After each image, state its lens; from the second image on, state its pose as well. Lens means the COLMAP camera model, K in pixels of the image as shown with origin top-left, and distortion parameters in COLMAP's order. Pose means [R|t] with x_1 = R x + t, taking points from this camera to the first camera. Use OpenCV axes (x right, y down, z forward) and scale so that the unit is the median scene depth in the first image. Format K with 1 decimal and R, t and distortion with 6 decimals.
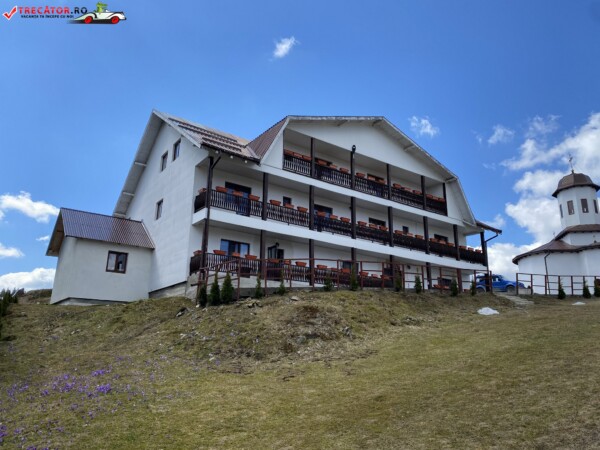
lens RADIAL K [[451.3, 0, 297.9], [0, 451.3, 226.2], [0, 0, 1]] dist [0.056317, -0.062308]
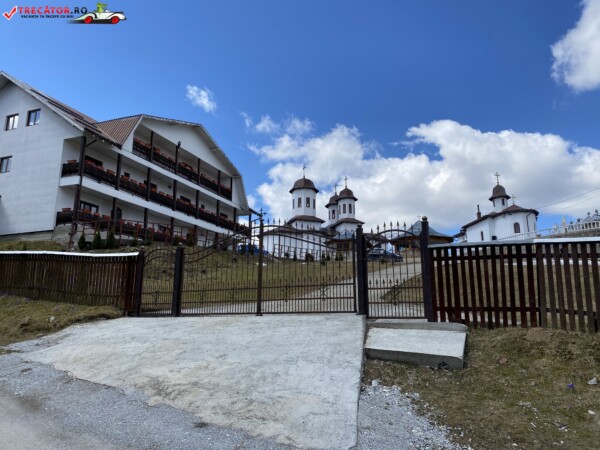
lens RADIAL K [[451.3, 0, 297.9], [0, 451.3, 226.2], [0, 0, 1]] dist [0.056317, -0.062308]
pose [[0.840104, 0.099794, 0.533166, -0.276308], [-0.137254, 0.990052, 0.030958, -0.019086], [-0.524773, -0.099187, 0.845444, -0.354408]]
